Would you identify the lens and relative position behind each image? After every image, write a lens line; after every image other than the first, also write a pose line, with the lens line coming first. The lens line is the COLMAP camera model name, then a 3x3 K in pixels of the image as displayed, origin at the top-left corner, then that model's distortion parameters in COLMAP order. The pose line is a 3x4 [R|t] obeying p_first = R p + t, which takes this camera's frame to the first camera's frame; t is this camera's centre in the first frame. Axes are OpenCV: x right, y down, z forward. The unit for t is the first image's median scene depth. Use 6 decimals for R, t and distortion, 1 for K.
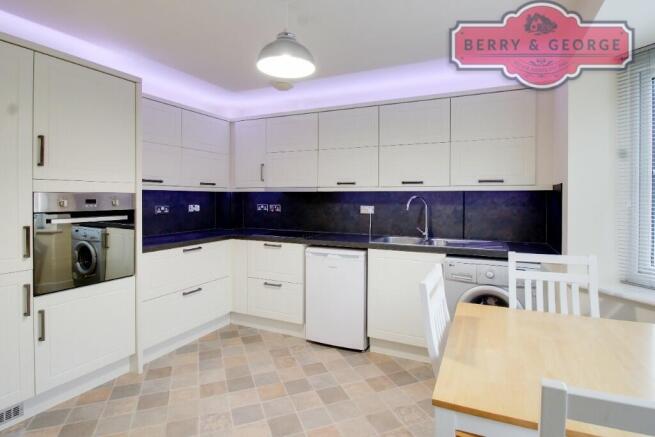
lens RADIAL K [[325.1, 0, 356.6], [0, 325.1, 200.3], [0, 0, 1]] dist [-0.003861, -0.000826]
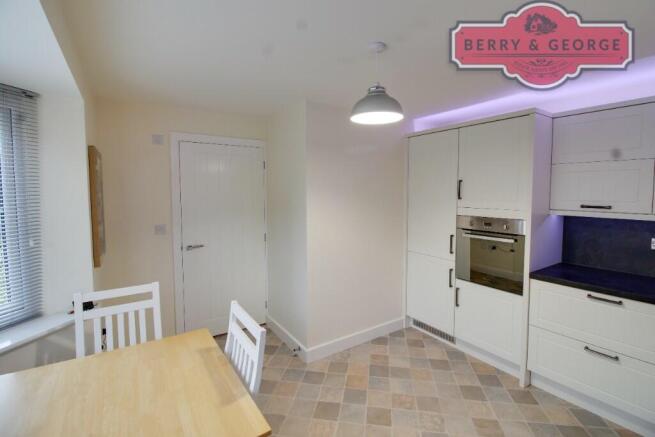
lens RADIAL K [[301.5, 0, 322.4], [0, 301.5, 215.7], [0, 0, 1]] dist [-0.006630, -0.002304]
pose [[-0.554174, 0.061190, -0.830149, 0.453071], [-0.014660, 0.996422, 0.083233, -0.097639], [0.832272, 0.058296, -0.551294, 0.889198]]
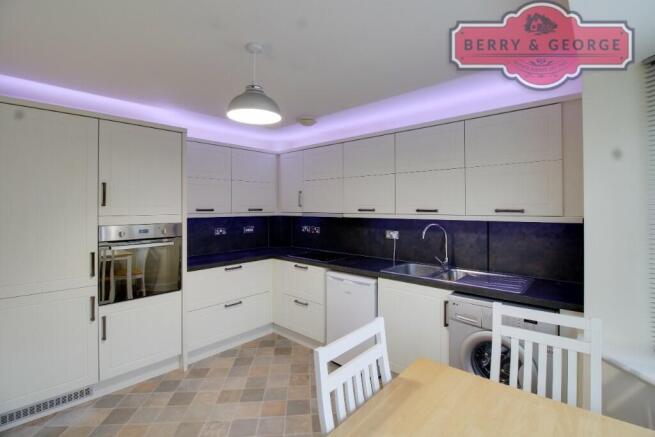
lens RADIAL K [[301.5, 0, 357.5], [0, 301.5, 205.8], [0, 0, 1]] dist [-0.006630, -0.002304]
pose [[0.959752, -0.005045, -0.280802, 0.247085], [0.001379, 0.999911, -0.013250, -0.063086], [0.280844, 0.012329, 0.959674, 0.089207]]
